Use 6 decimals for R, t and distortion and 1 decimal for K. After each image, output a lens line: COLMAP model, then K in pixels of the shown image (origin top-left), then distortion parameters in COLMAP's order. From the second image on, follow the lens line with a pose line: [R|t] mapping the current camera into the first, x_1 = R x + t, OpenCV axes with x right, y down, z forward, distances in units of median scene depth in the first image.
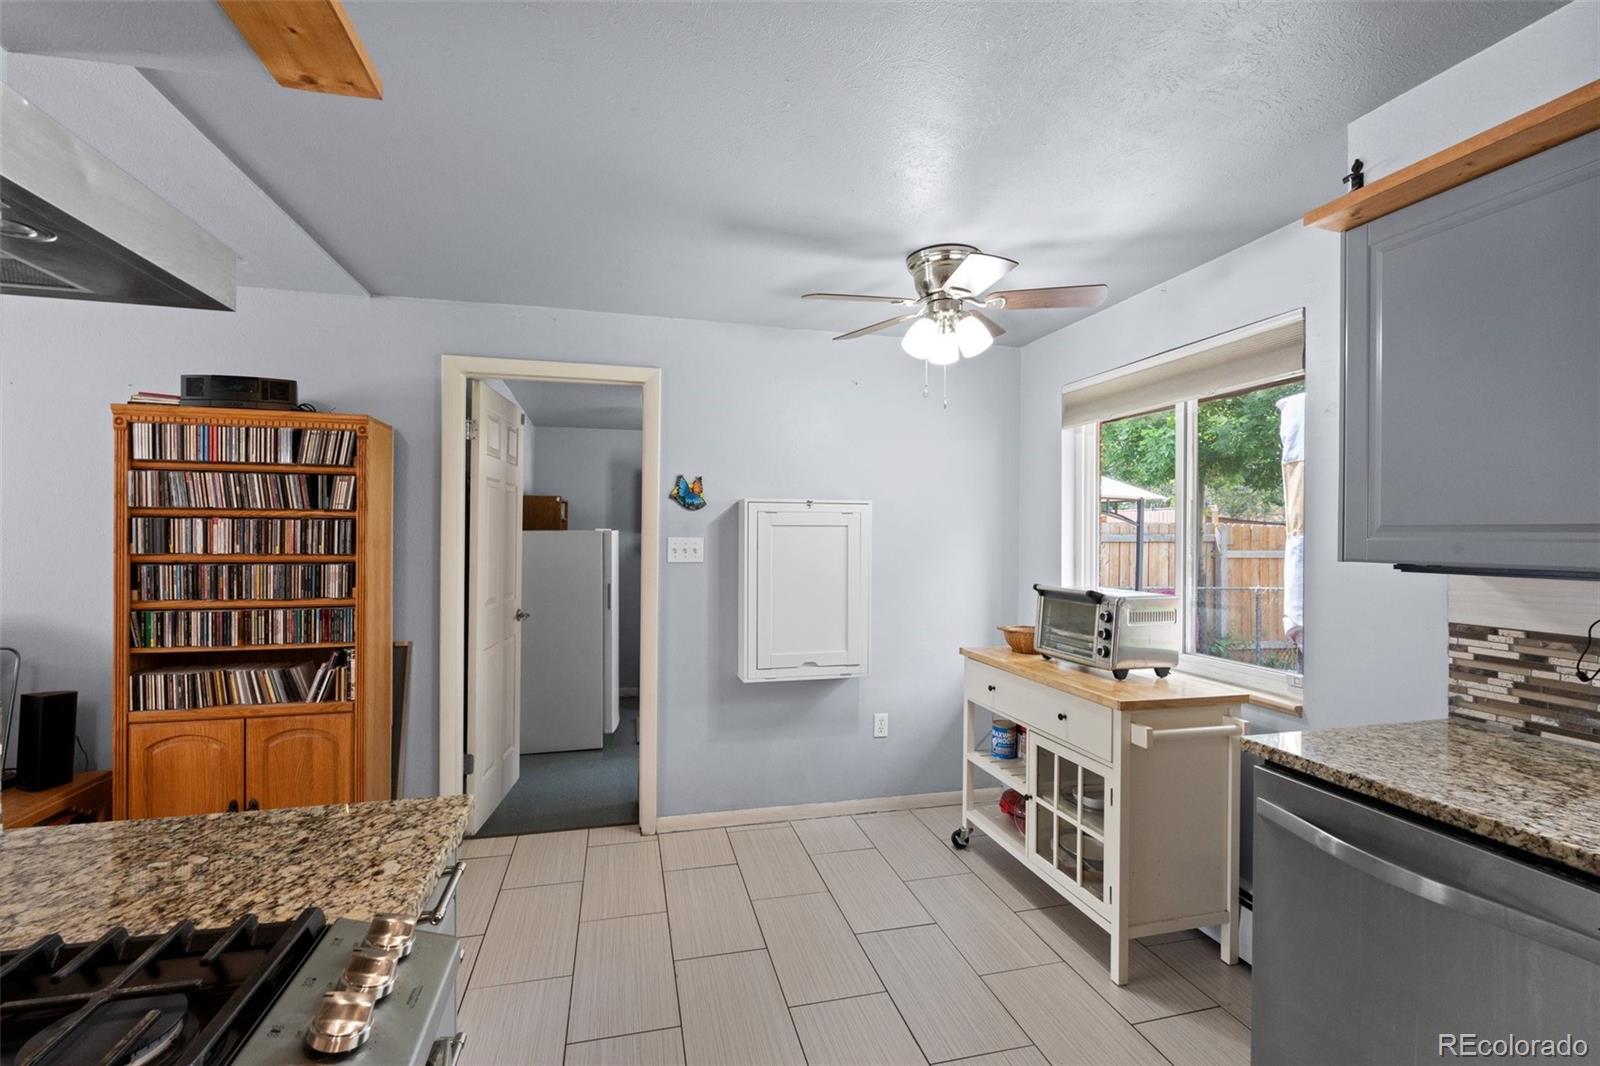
lens RADIAL K [[709.3, 0, 810.4], [0, 709.3, 538.1], [0, 0, 1]] dist [-0.004292, -0.000063]
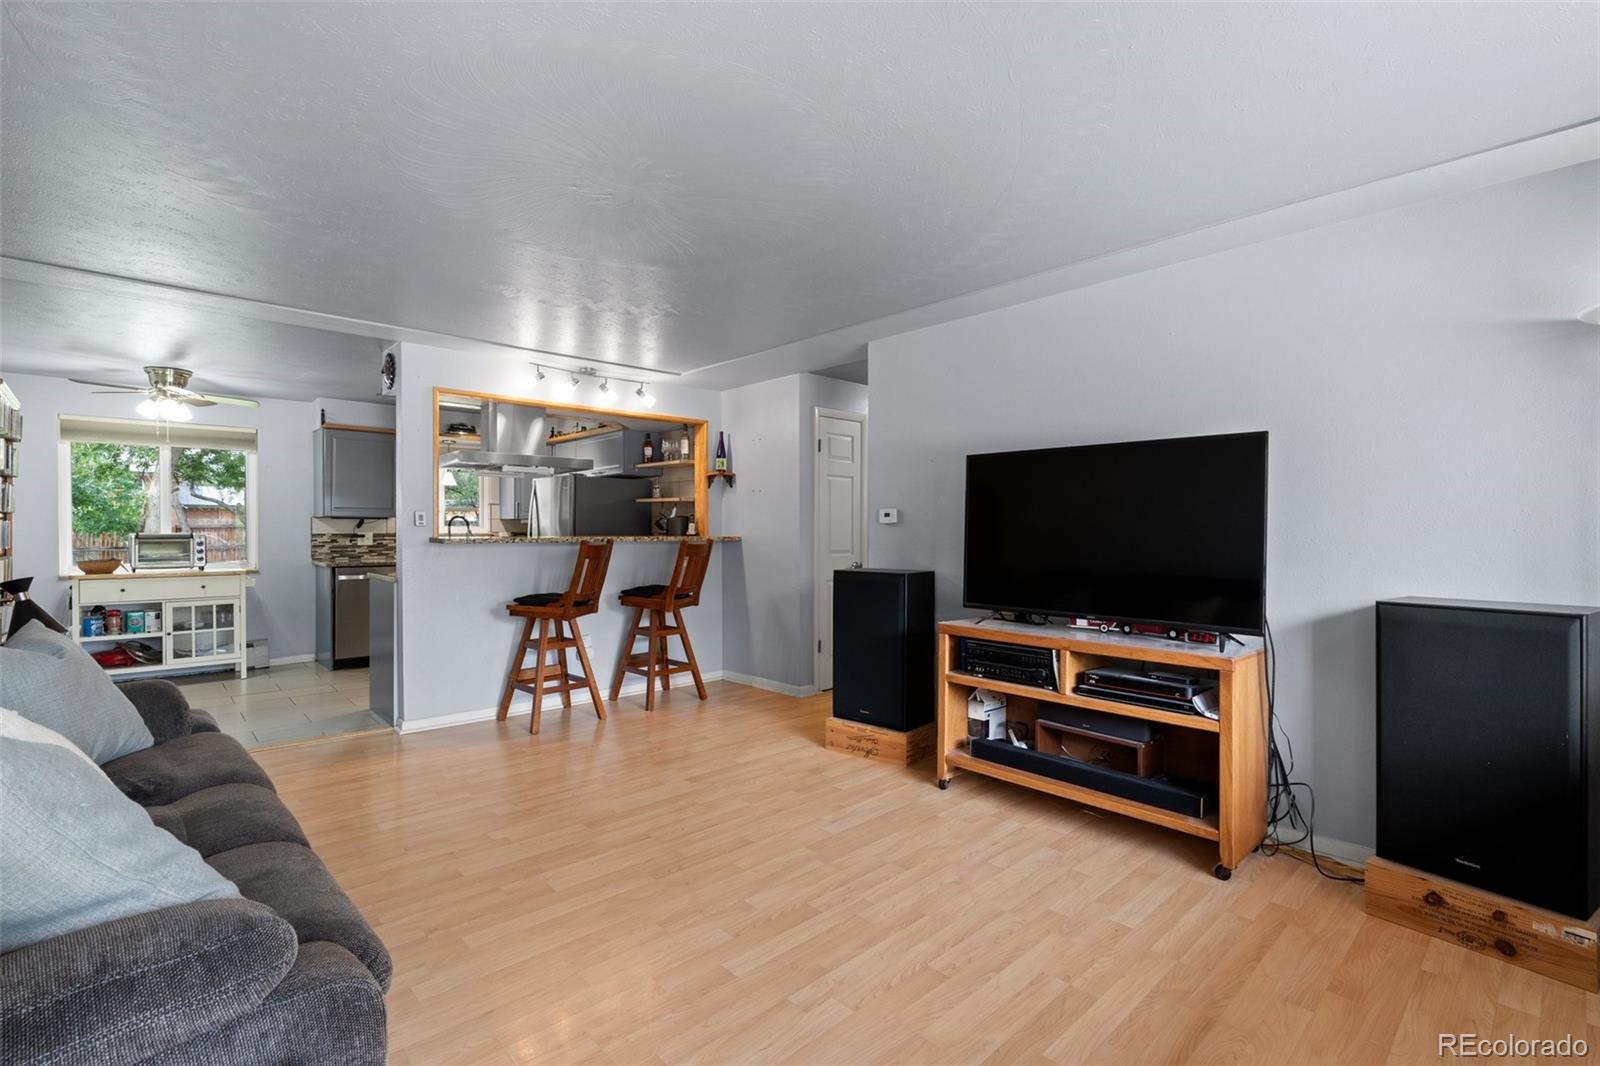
lens RADIAL K [[709.3, 0, 773.2], [0, 709.3, 527.8], [0, 0, 1]] dist [-0.004292, -0.000063]
pose [[-0.467231, -0.010047, 0.884078, -3.486025], [0.001586, 0.999924, 0.012201, 0.050498], [-0.884134, 0.007103, -0.467180, 0.627087]]
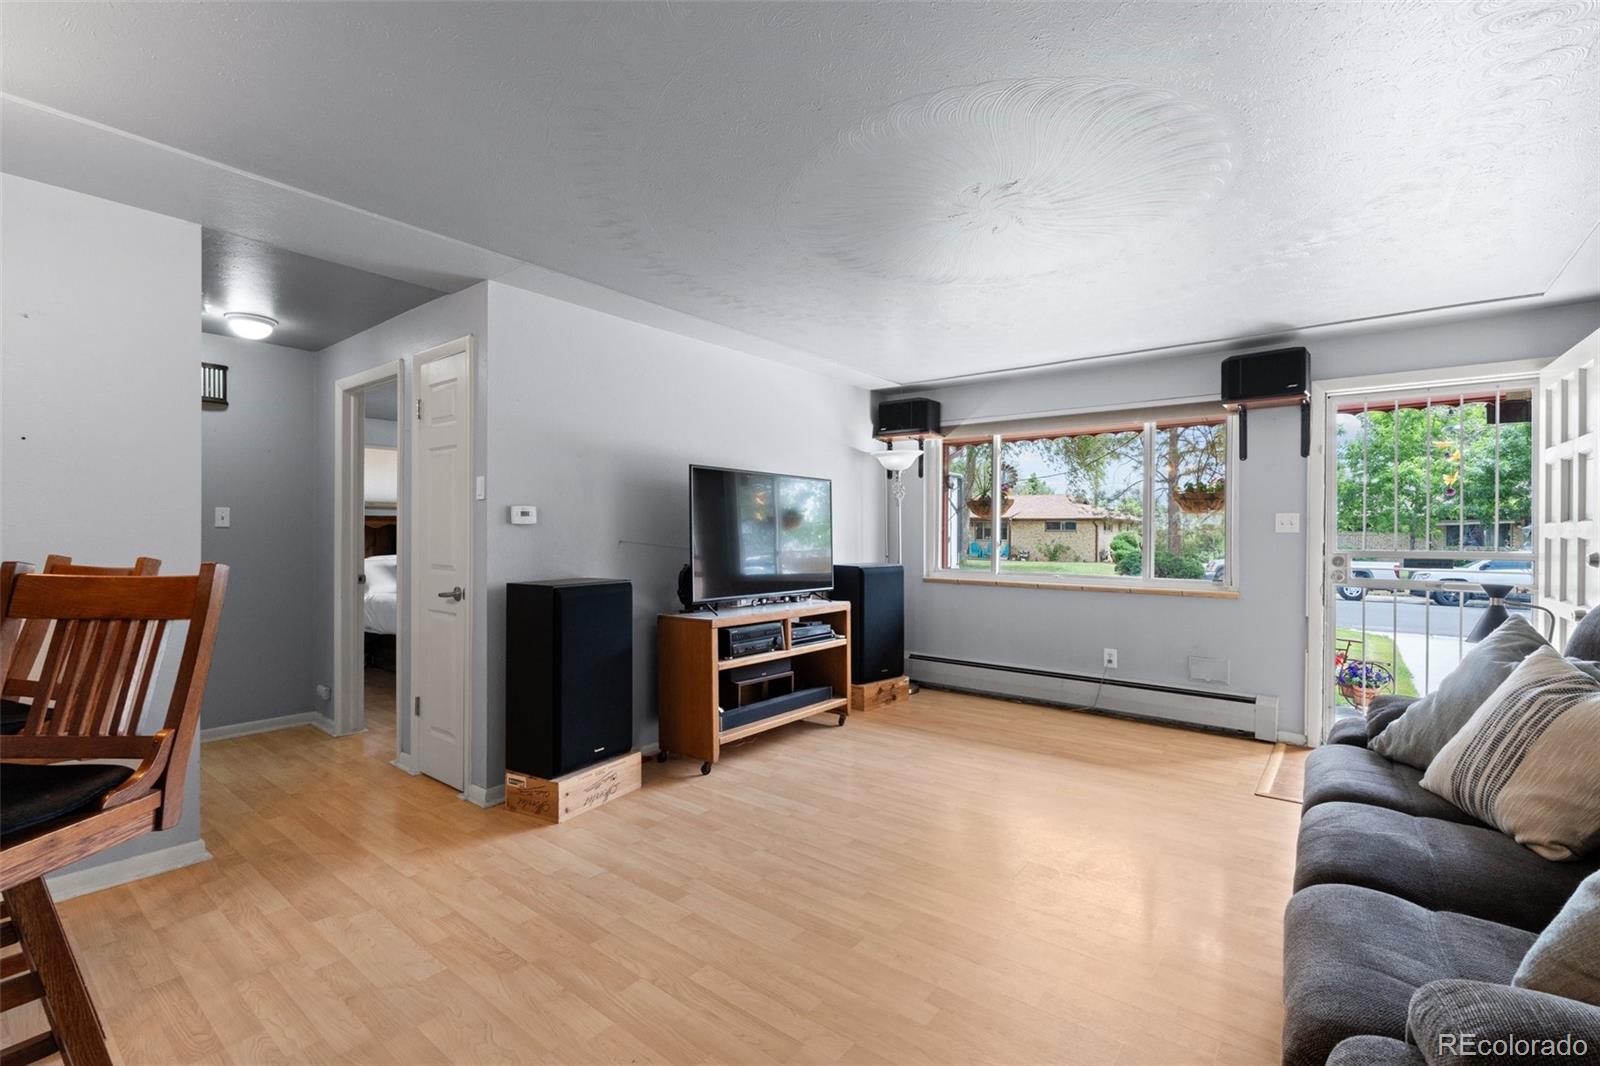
lens RADIAL K [[709.3, 0, 802.1], [0, 709.3, 533.8], [0, 0, 1]] dist [-0.004292, -0.000063]
pose [[-0.793315, -0.014439, -0.608640, -1.061313], [-0.014775, 0.999881, -0.004462, 0.087292], [0.608632, 0.005453, -0.793434, 1.114511]]
